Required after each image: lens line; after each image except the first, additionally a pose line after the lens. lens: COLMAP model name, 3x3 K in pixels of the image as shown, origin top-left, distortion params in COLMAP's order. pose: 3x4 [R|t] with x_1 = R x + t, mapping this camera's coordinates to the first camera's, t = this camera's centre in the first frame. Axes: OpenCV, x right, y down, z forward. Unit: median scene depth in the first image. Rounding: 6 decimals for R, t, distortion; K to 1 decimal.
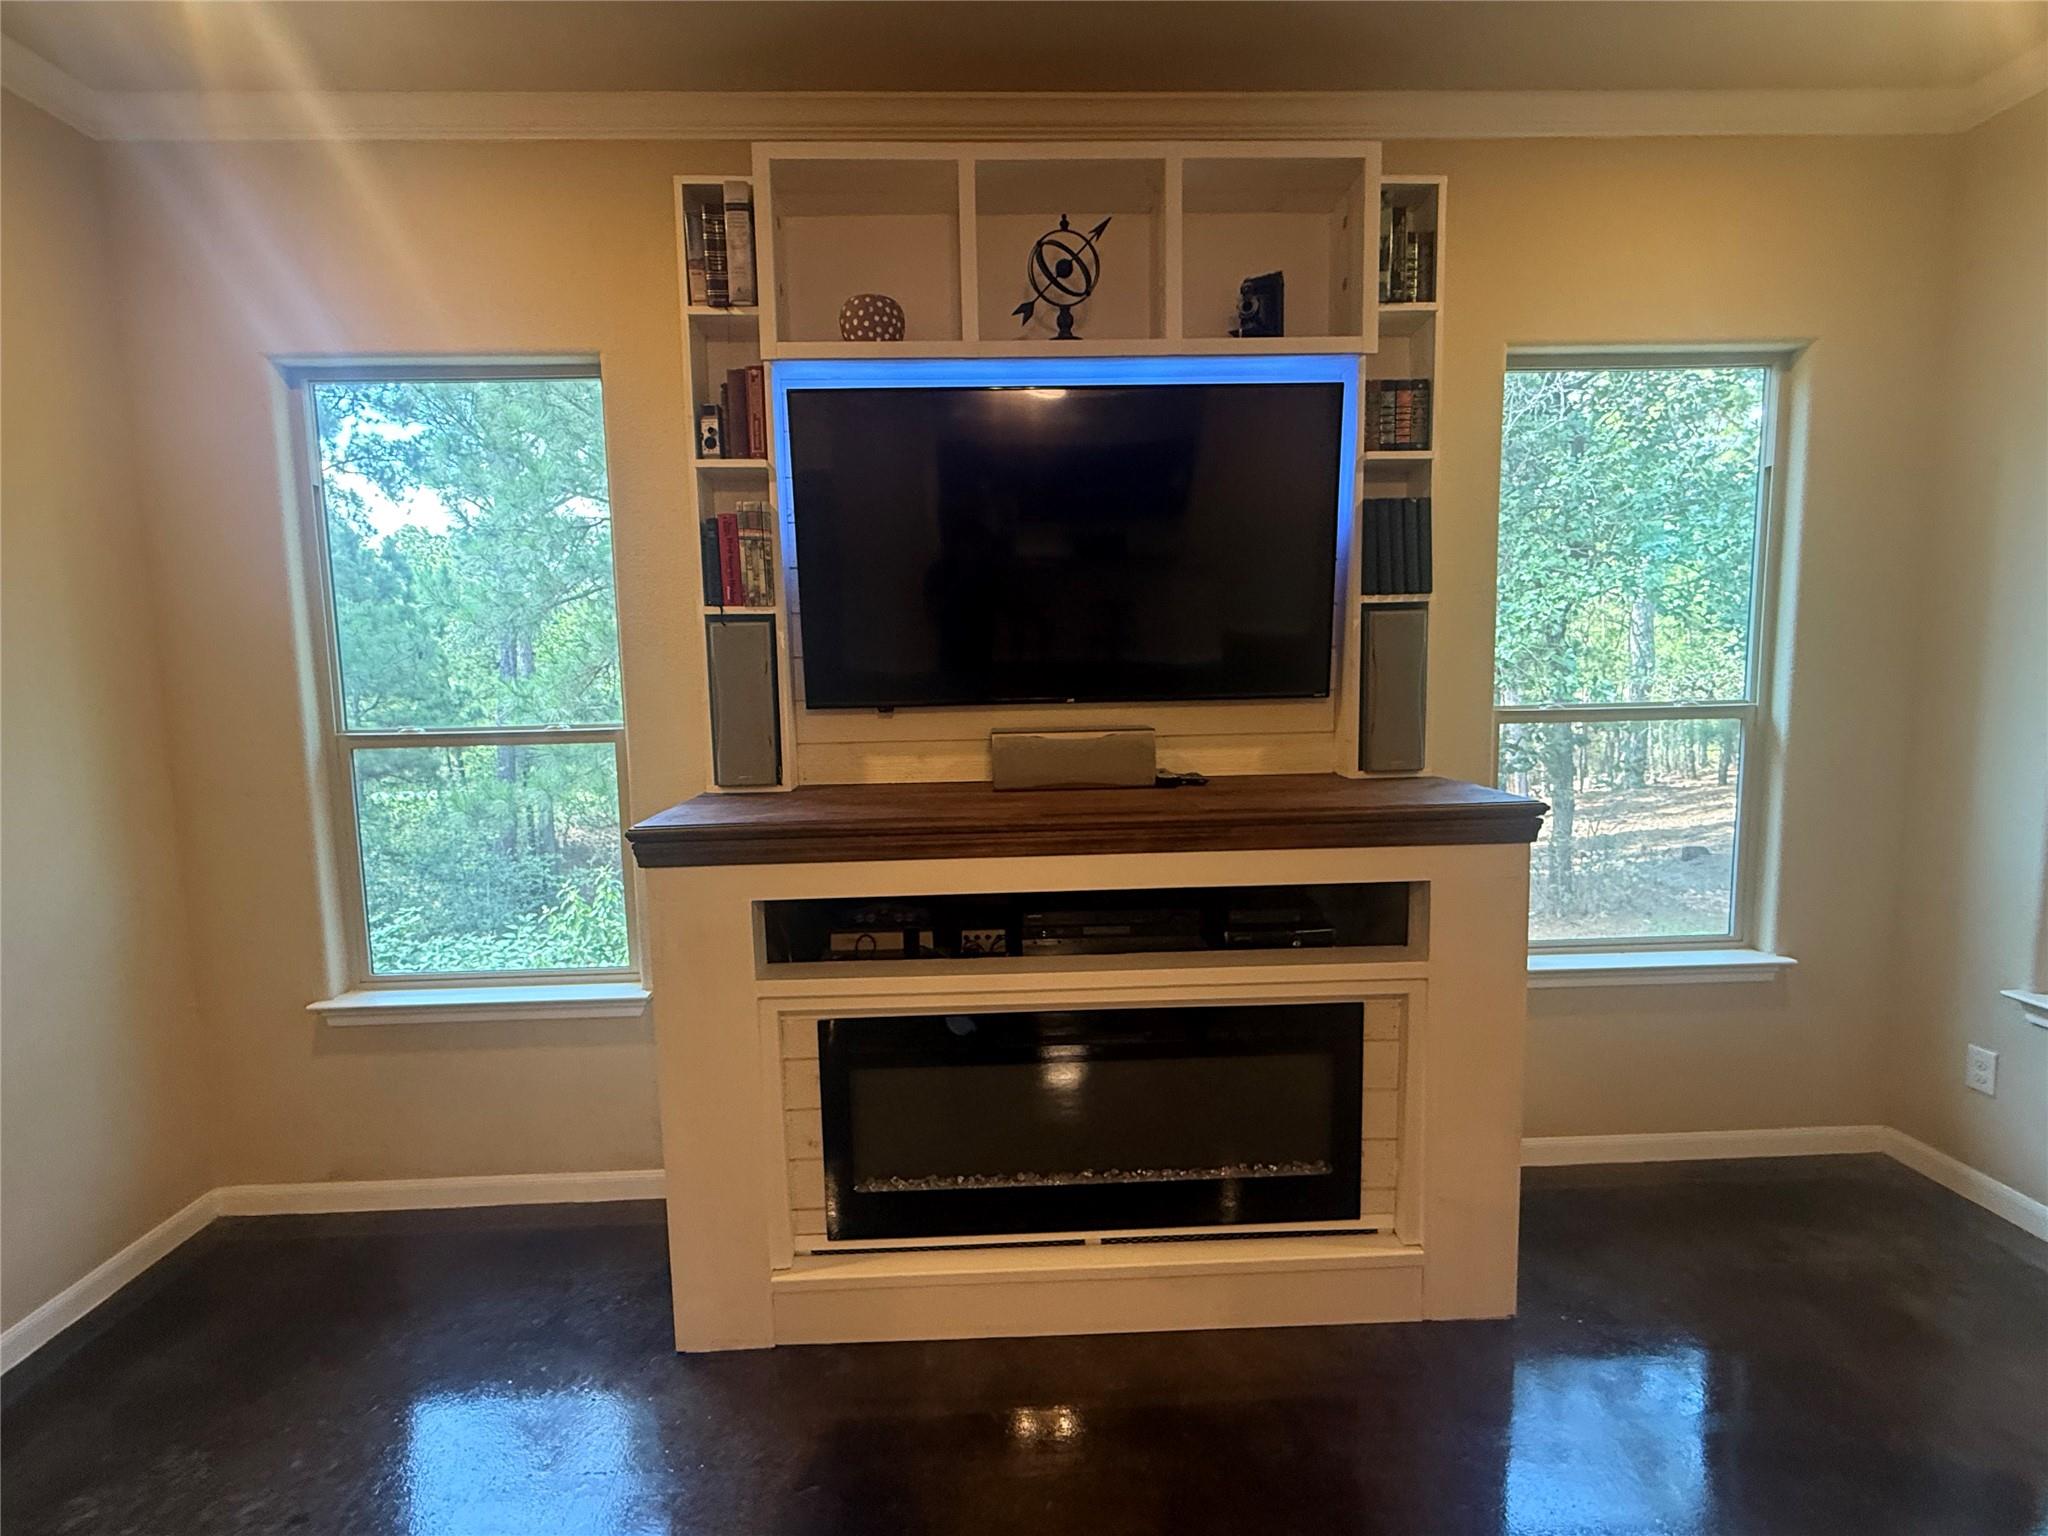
lens RADIAL K [[976.9, 0, 1024.0], [0, 976.9, 768.0], [0, 0, 1]] dist [0.001971, 0.000414]
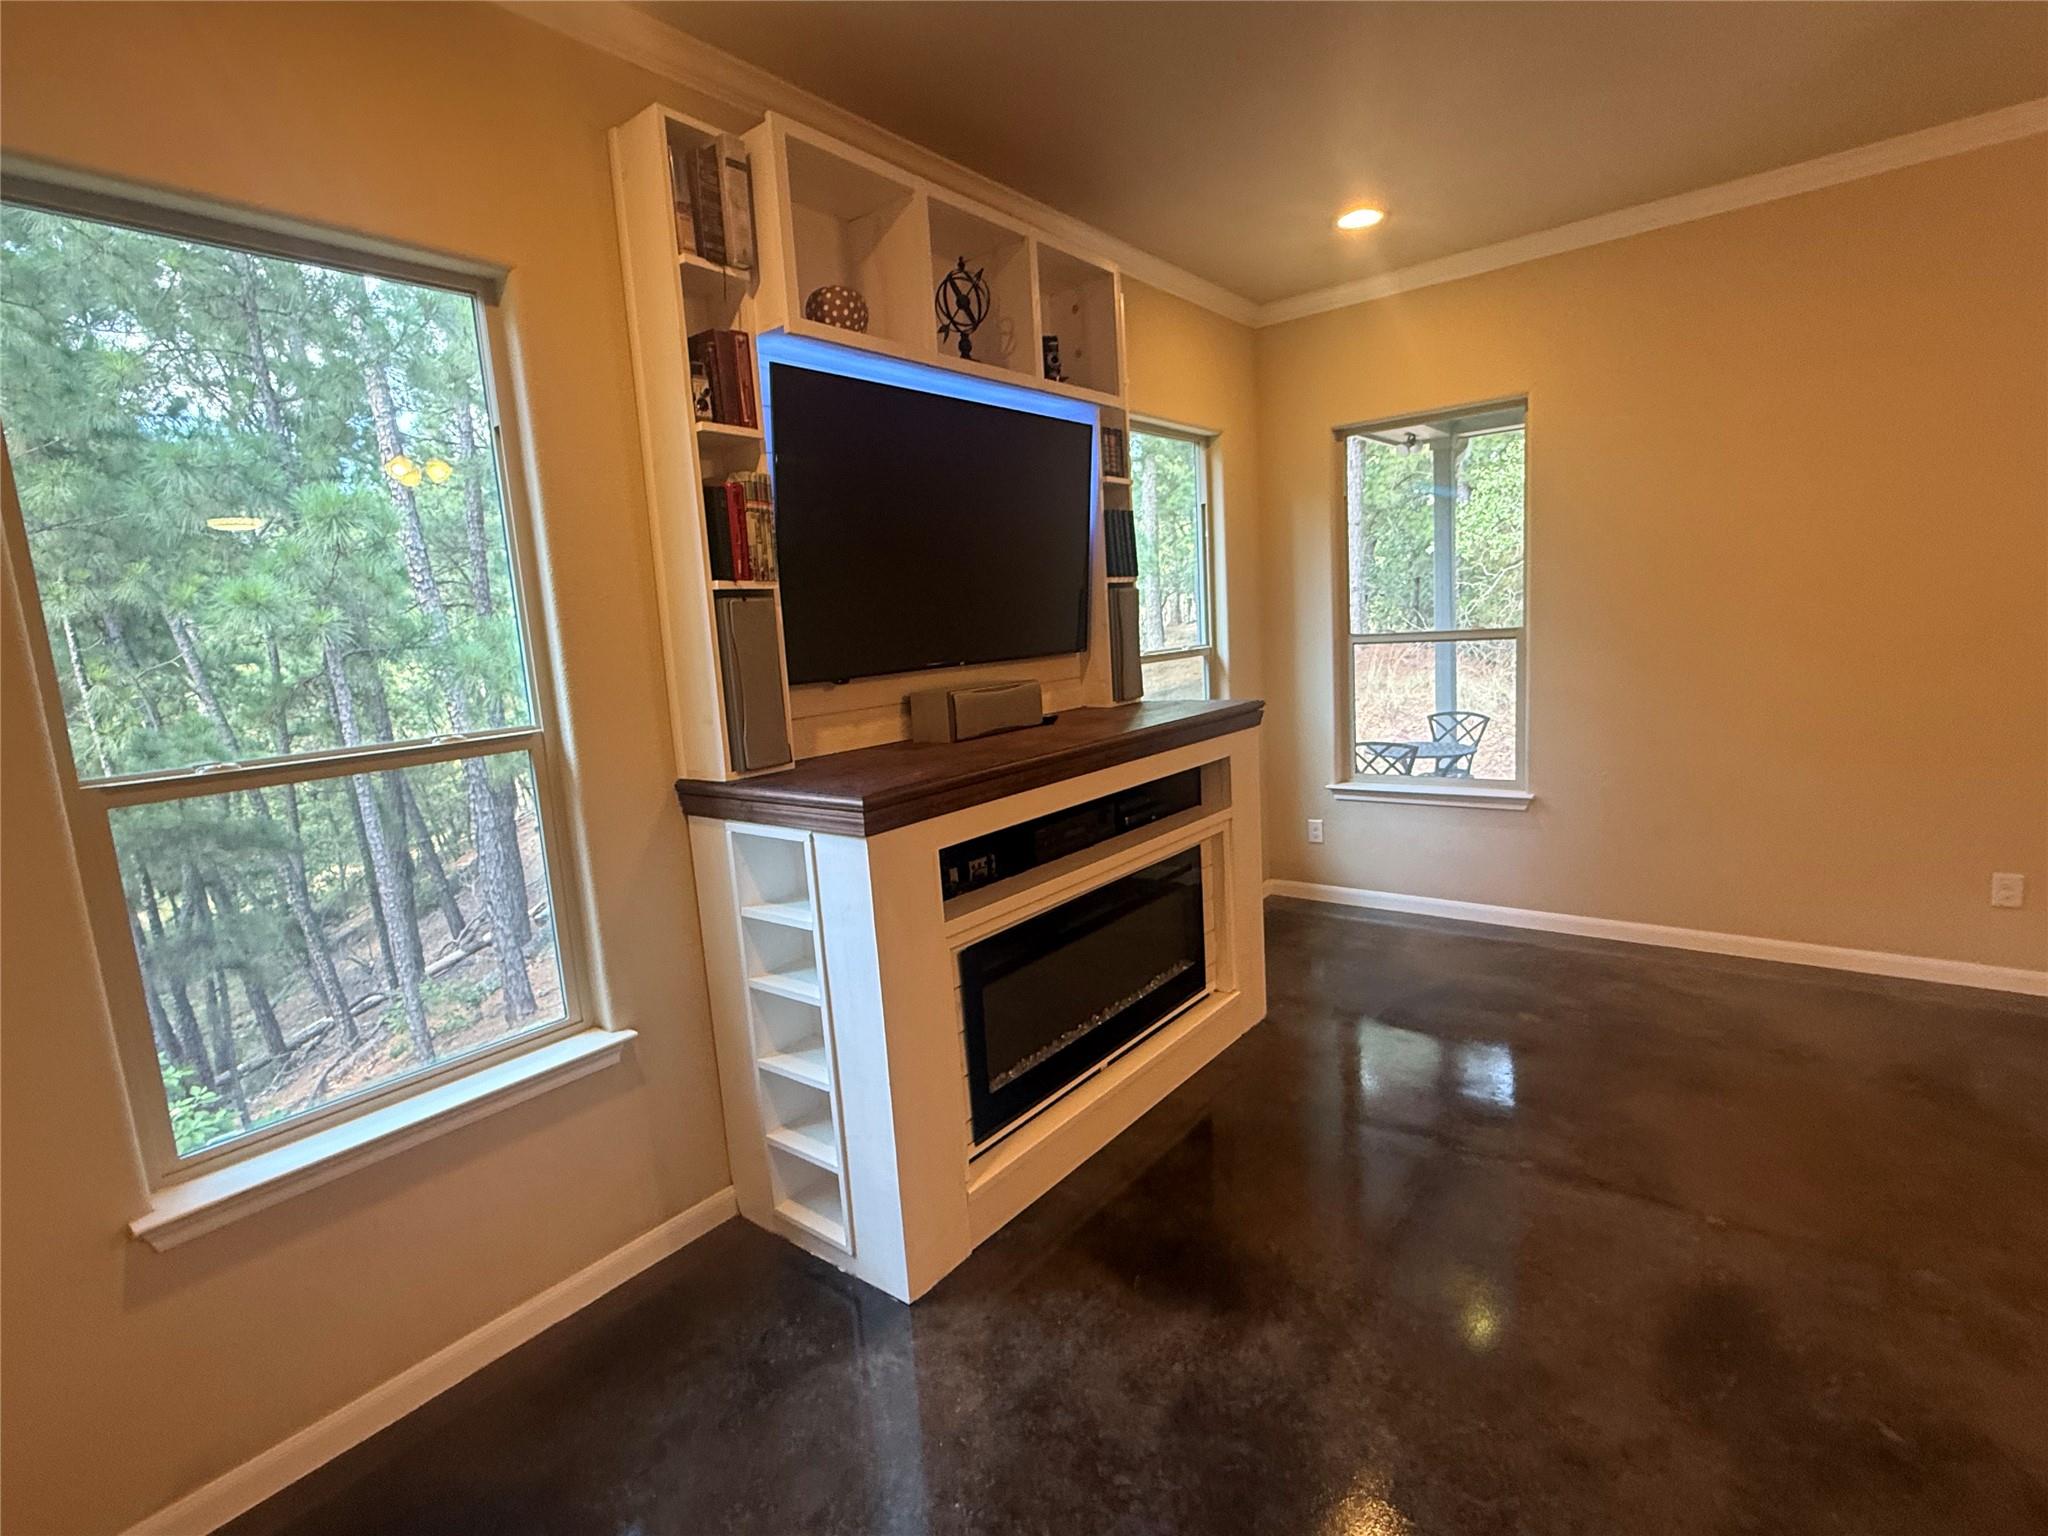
lens RADIAL K [[976.9, 0, 1024.0], [0, 976.9, 768.0], [0, 0, 1]] dist [0.001971, 0.000414]
pose [[0.651077, -0.134479, 0.747004, -0.859354], [0.131955, 0.989247, 0.063078, -0.008425], [-0.747454, 0.057502, 0.661821, 0.173924]]
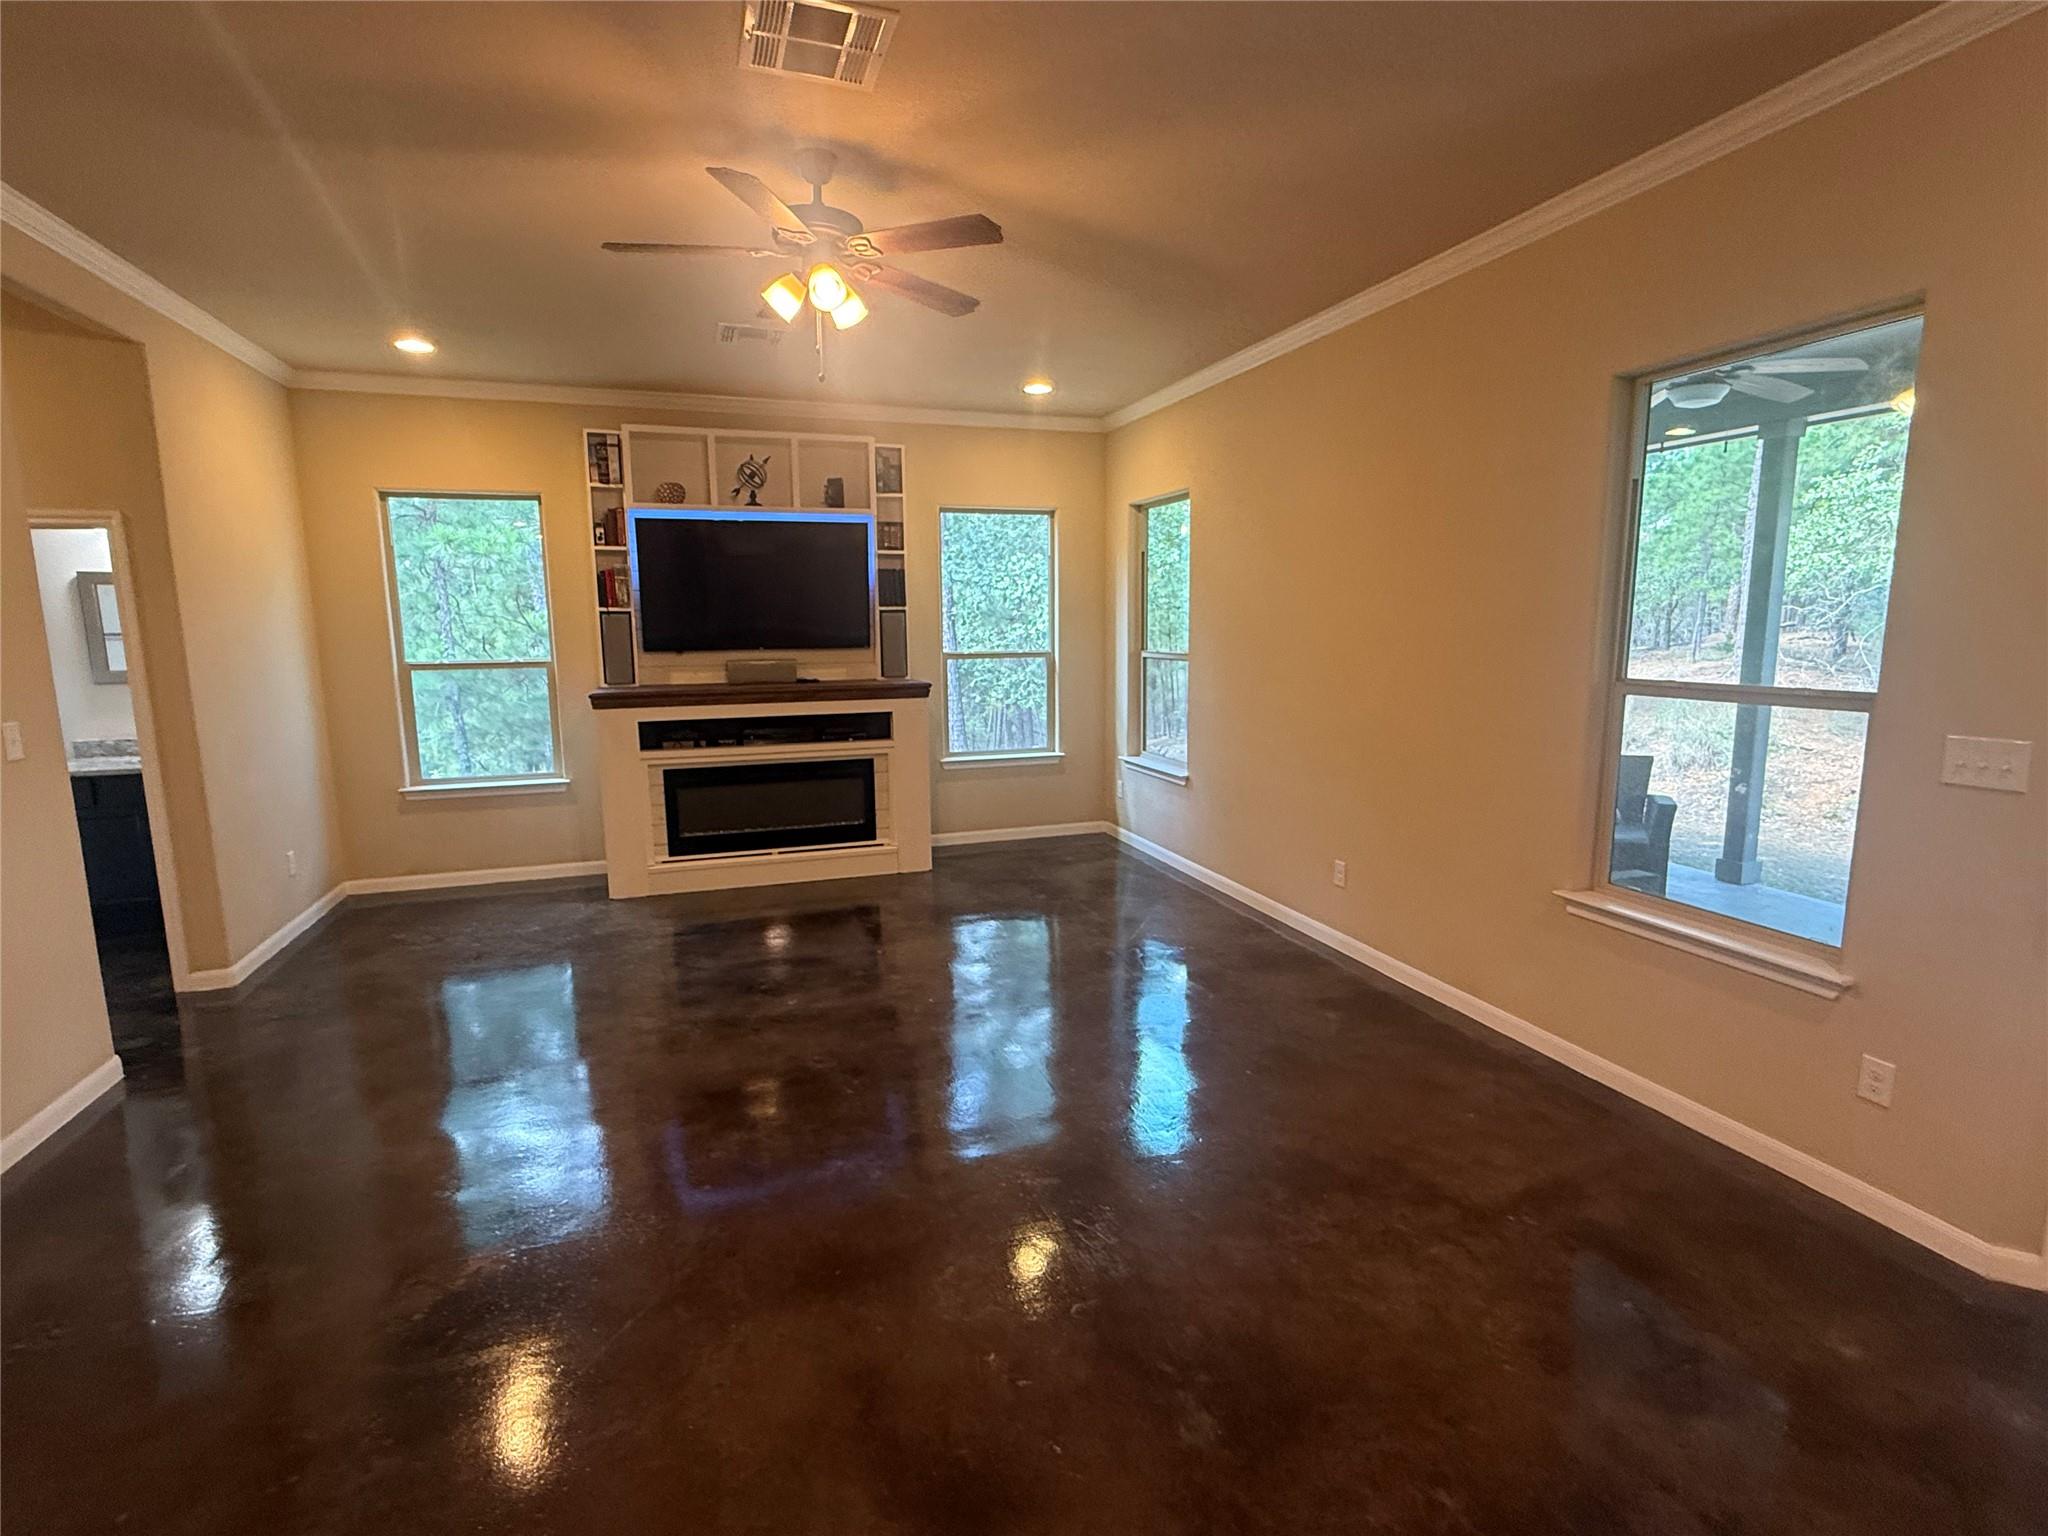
lens RADIAL K [[976.9, 0, 1024.0], [0, 976.9, 768.0], [0, 0, 1]] dist [0.001971, 0.000414]
pose [[0.958240, -0.031494, 0.284225, -0.026065], [0.019570, 0.998809, 0.044695, 0.138019], [-0.285294, -0.037266, 0.957715, -1.588562]]
